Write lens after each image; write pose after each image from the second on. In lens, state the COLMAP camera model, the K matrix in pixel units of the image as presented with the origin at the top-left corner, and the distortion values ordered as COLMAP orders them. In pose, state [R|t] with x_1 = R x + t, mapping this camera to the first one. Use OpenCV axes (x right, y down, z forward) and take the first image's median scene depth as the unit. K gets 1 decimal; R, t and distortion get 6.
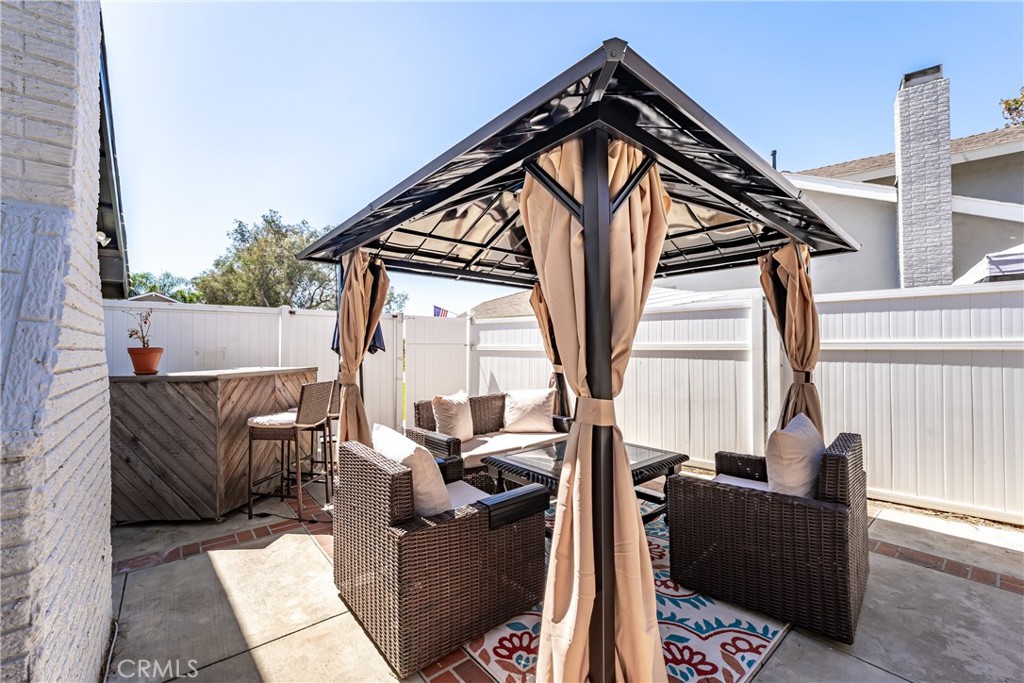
lens RADIAL K [[403.3, 0, 469.5], [0, 403.3, 353.4], [0, 0, 1]] dist [-0.012375, 0.000152]
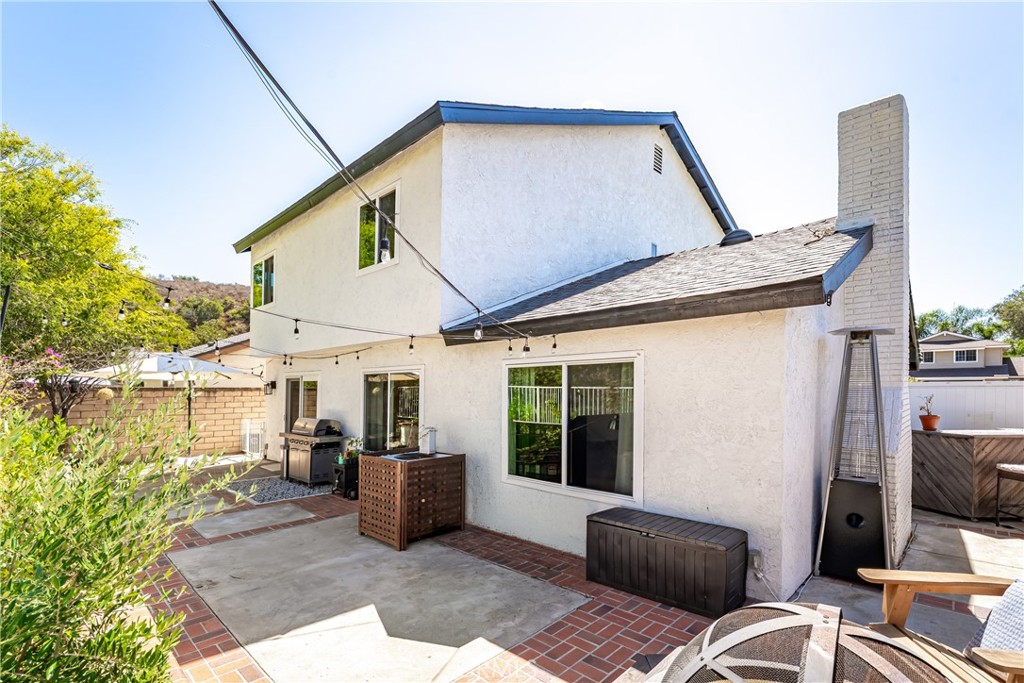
lens RADIAL K [[430.4, 0, 509.6], [0, 430.4, 391.7], [0, 0, 1]] dist [-0.014348, -0.000119]
pose [[0.099148, 0.012593, -0.994993, 0.958502], [0.010159, 0.999855, 0.013667, -0.174473], [0.995021, -0.011464, 0.099006, -1.135344]]
